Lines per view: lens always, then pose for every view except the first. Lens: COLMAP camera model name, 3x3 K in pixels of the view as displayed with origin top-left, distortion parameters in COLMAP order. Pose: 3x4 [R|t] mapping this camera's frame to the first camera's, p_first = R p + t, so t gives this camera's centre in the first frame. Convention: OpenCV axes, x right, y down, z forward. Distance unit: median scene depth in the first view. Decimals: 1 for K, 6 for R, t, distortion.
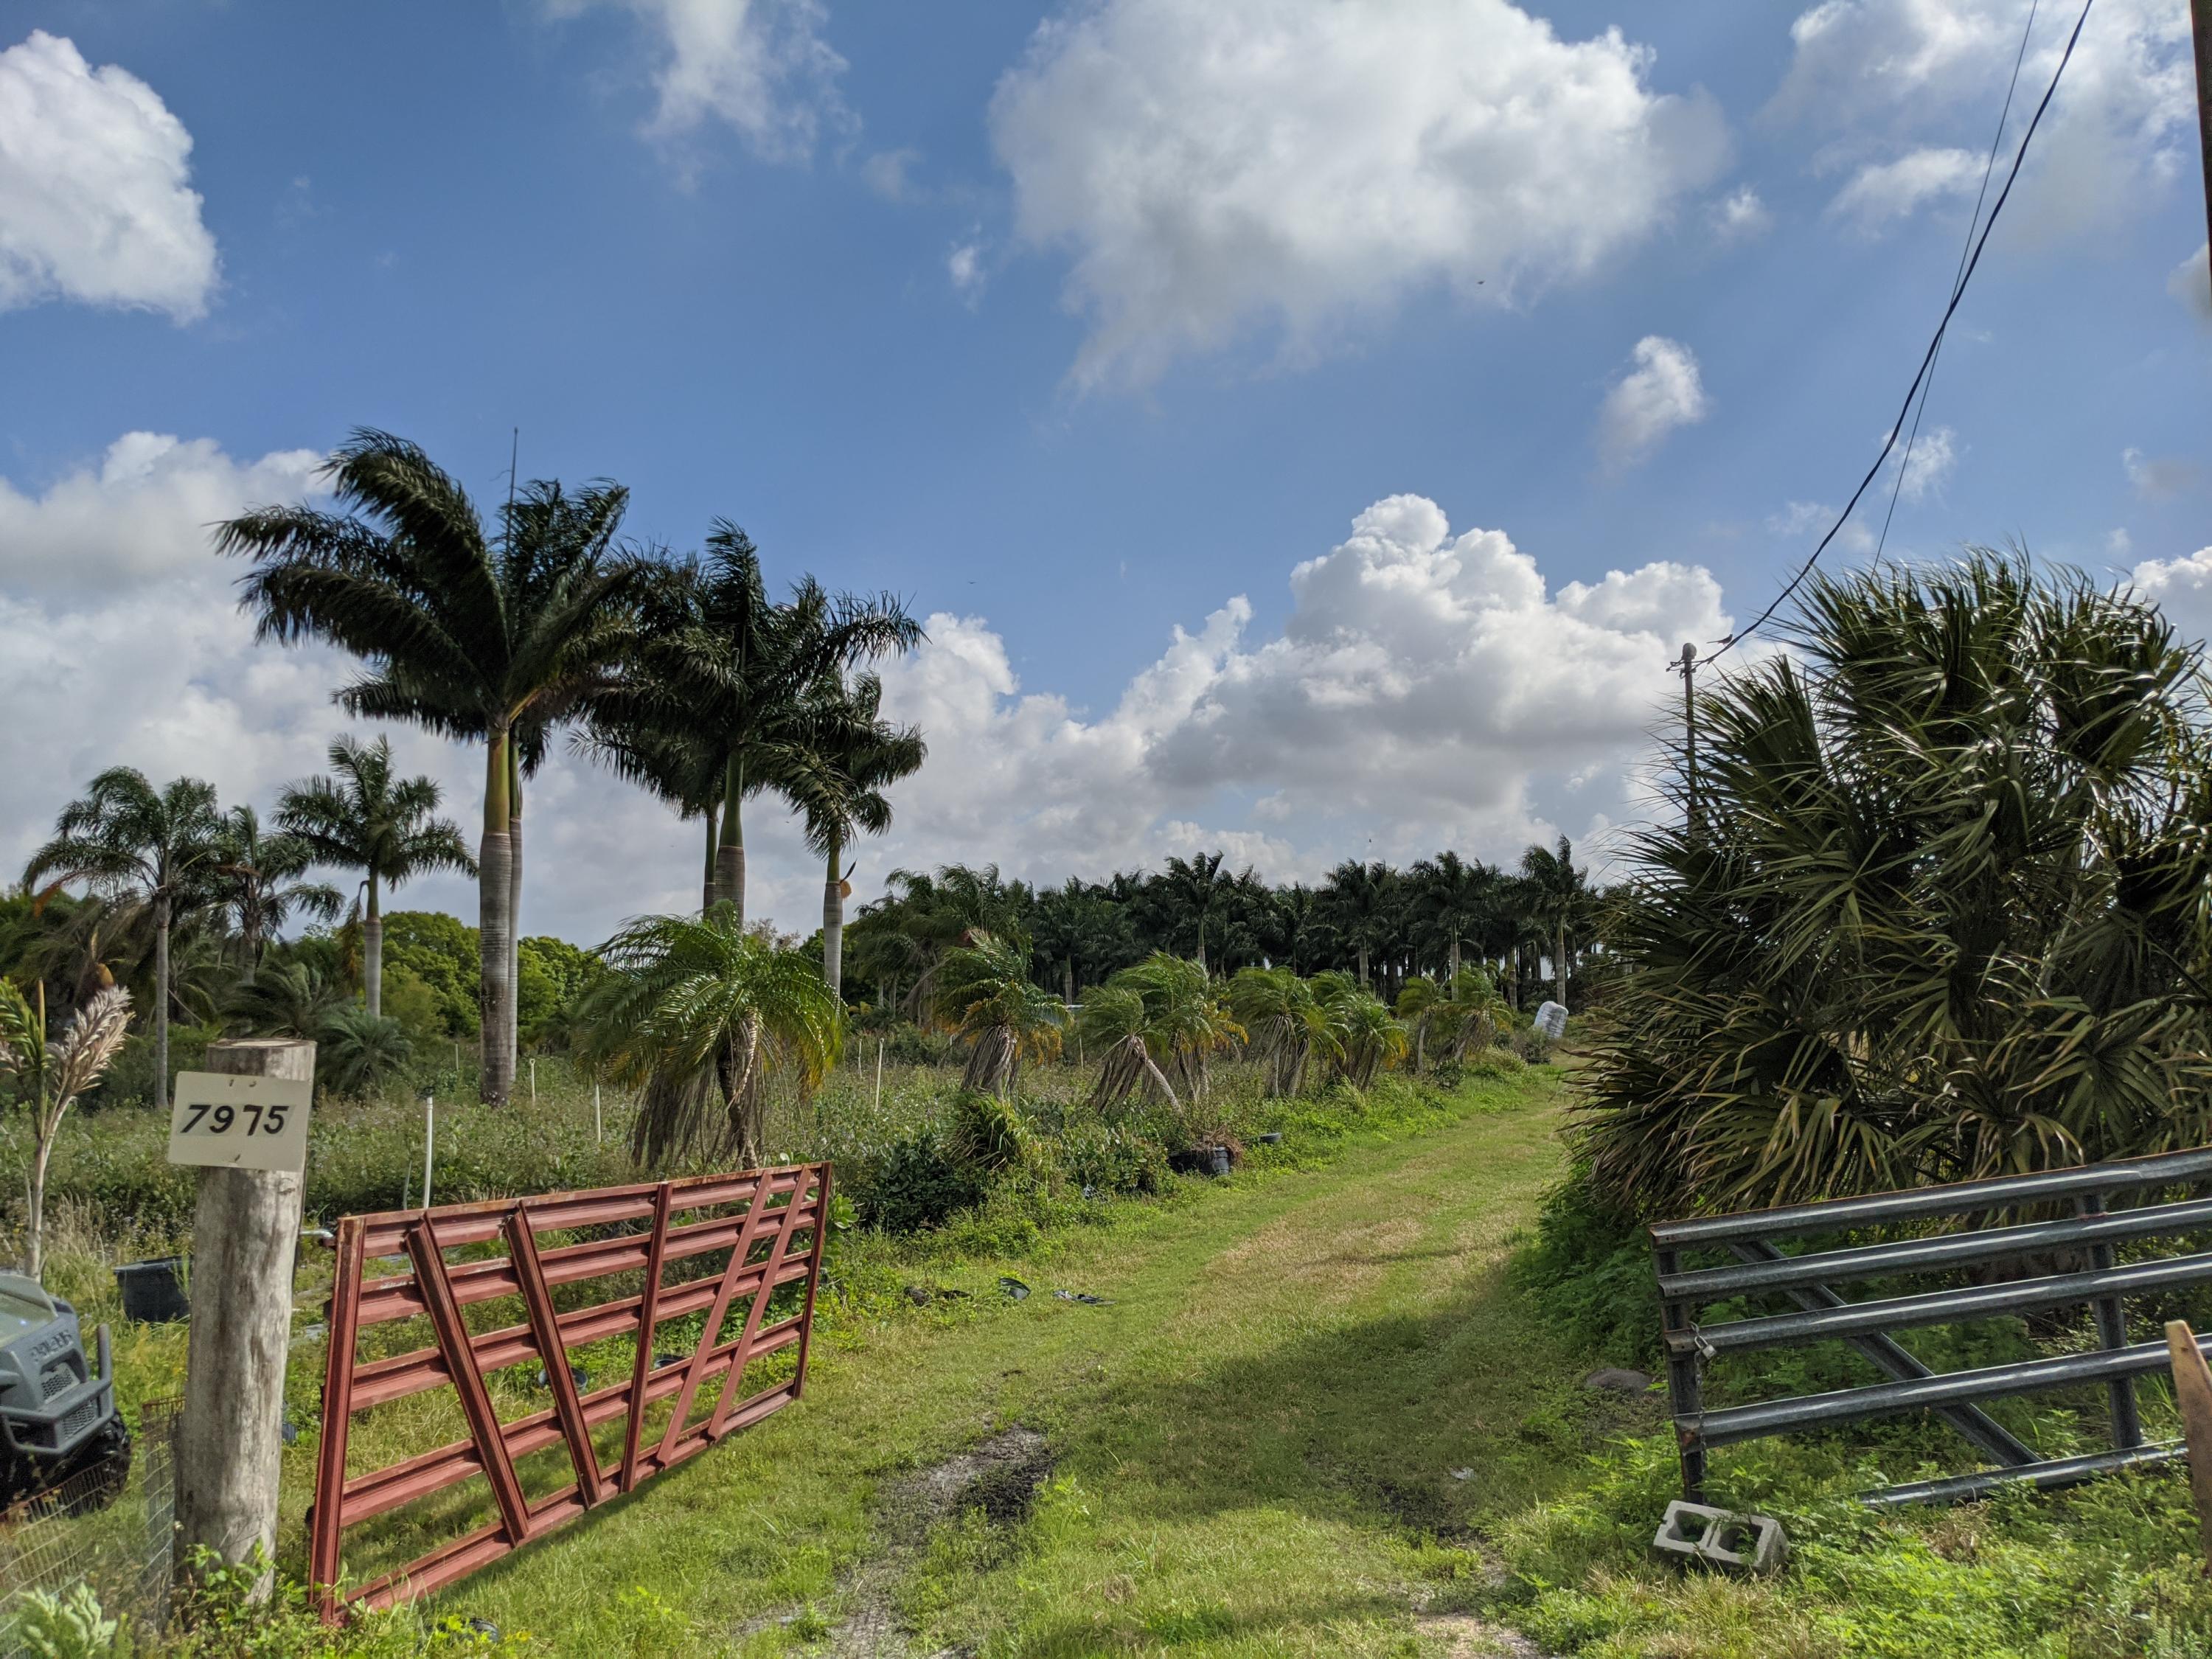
lens RADIAL K [[1739.2, 0, 1095.8], [0, 1739.2, 818.5], [0, 0, 1]] dist [0.055535, -0.089287]
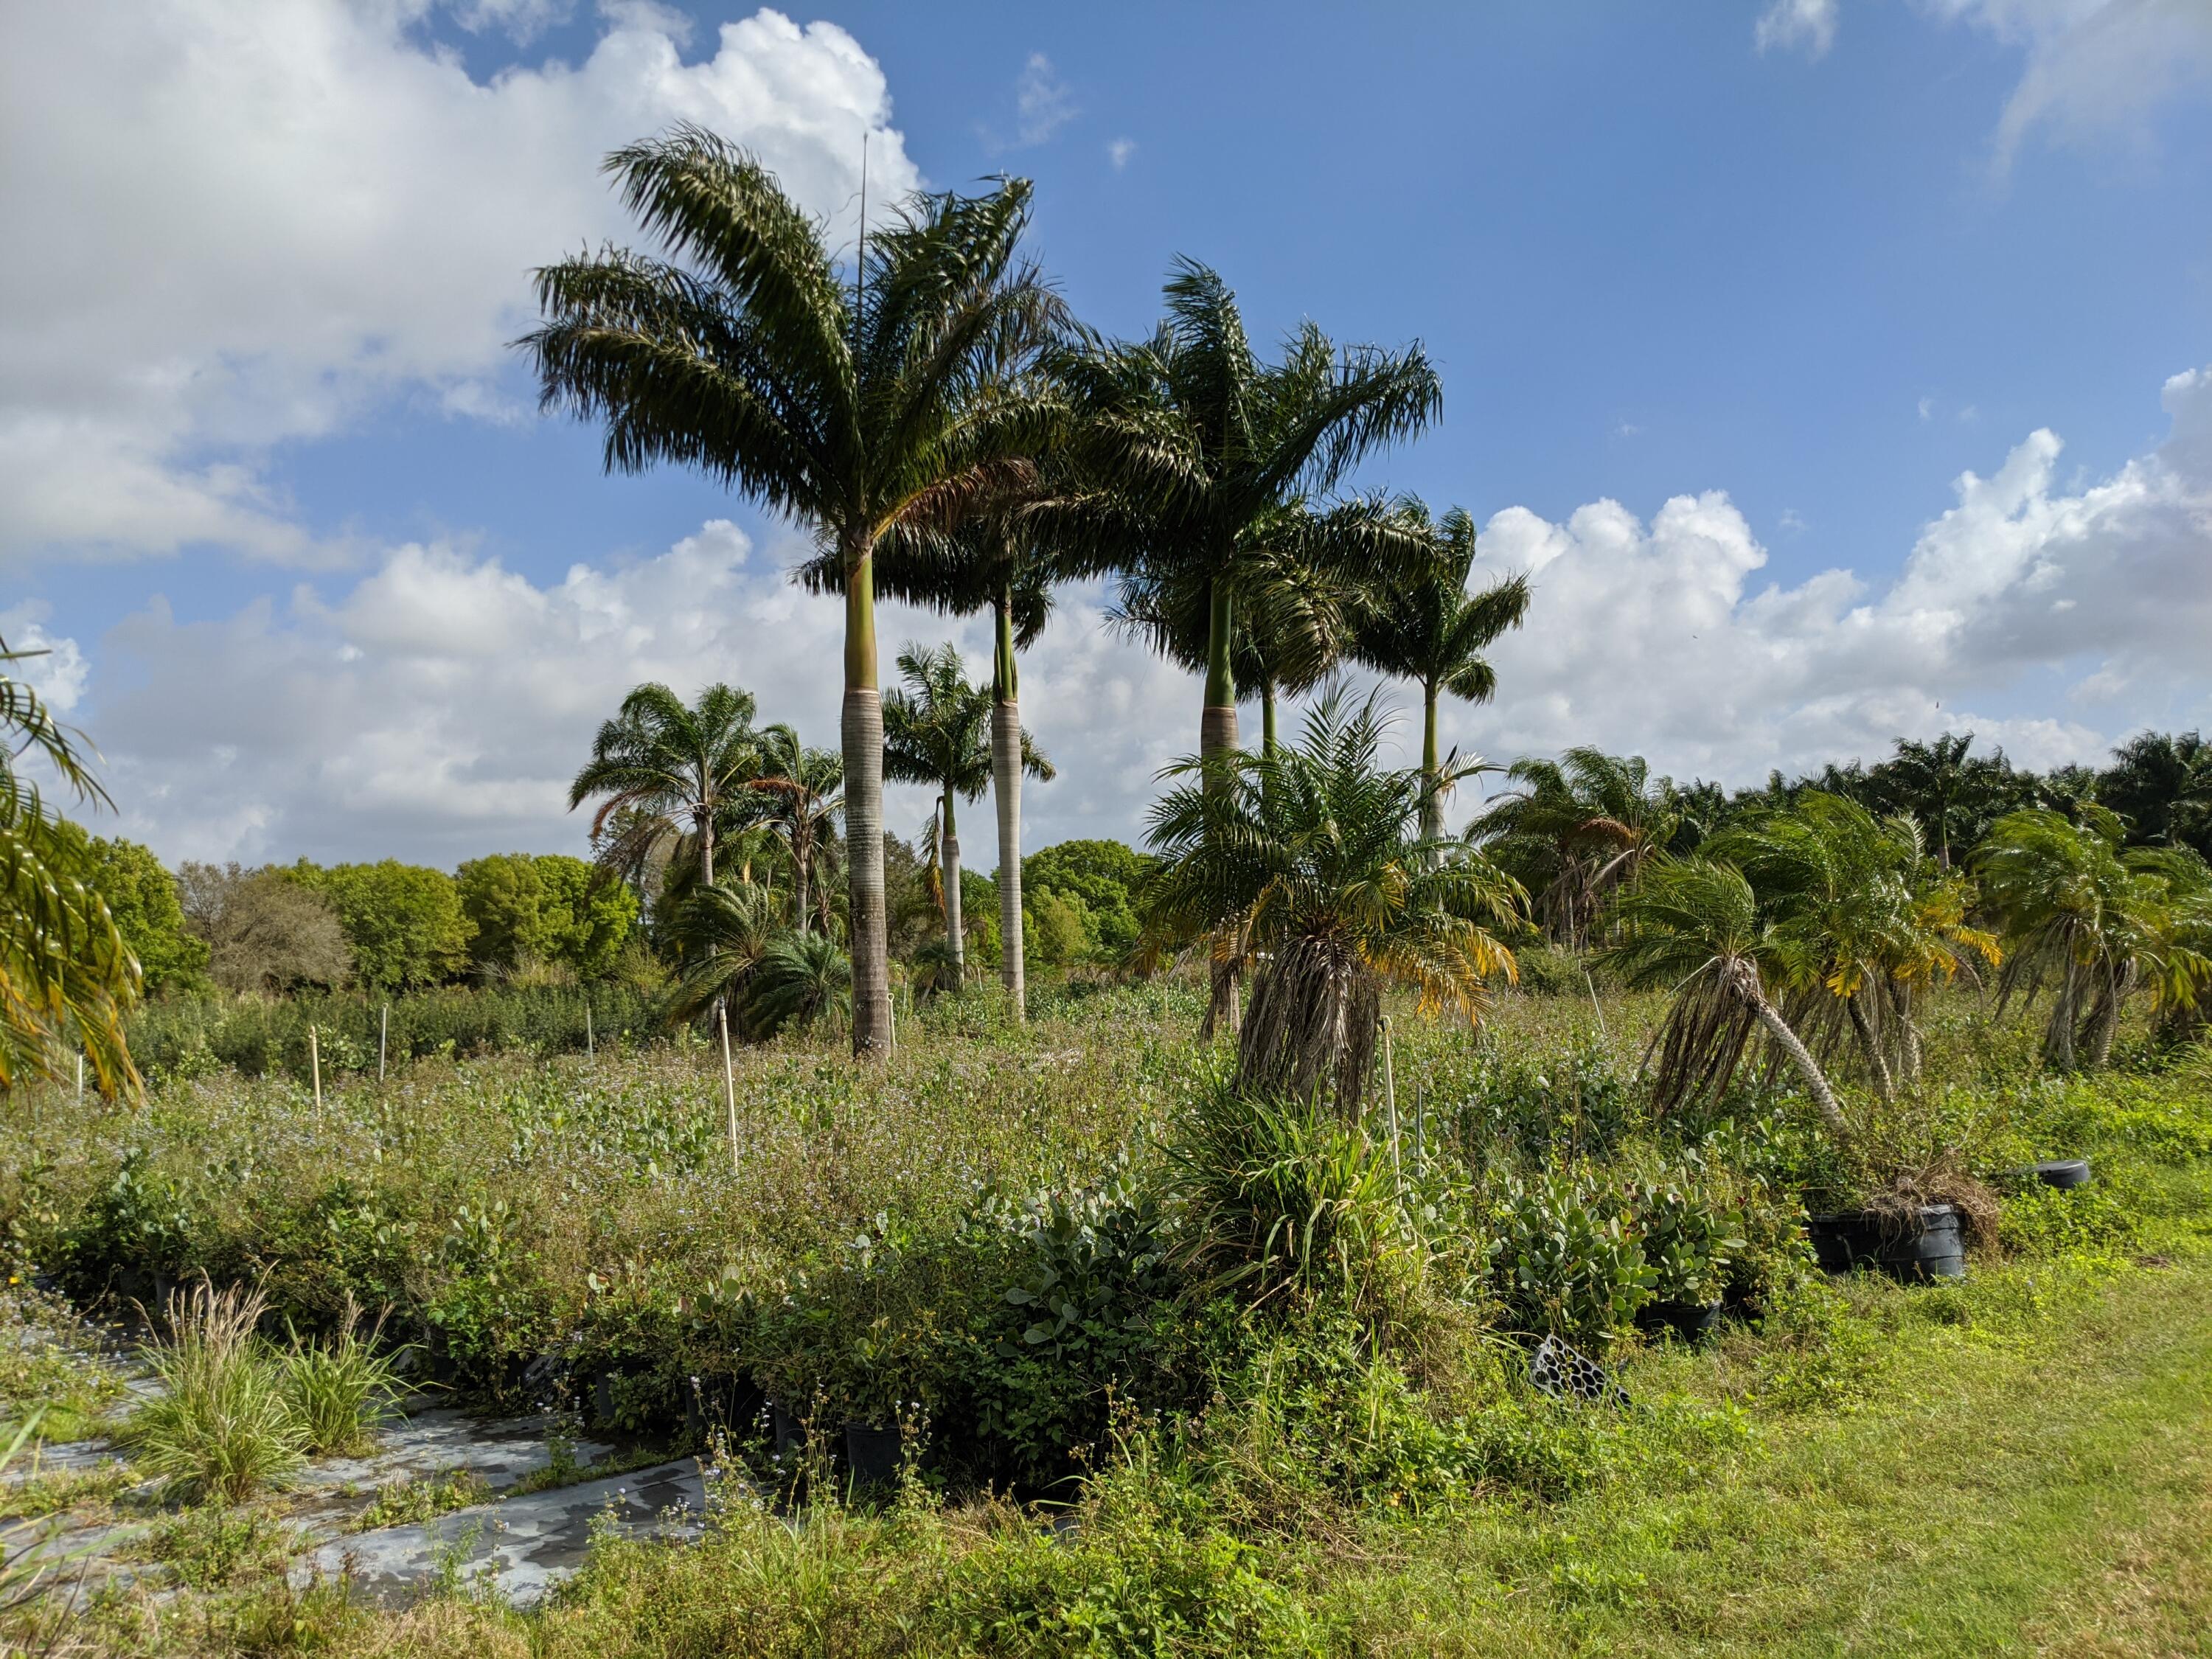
lens RADIAL K [[1739.2, 0, 1099.3], [0, 1739.2, 868.1], [0, 0, 1]] dist [0.055535, -0.089287]
pose [[0.924211, -0.027324, -0.380903, 0.023203], [0.054653, 0.996633, 0.061116, 0.032867], [0.377950, -0.077301, 0.922593, 0.261558]]
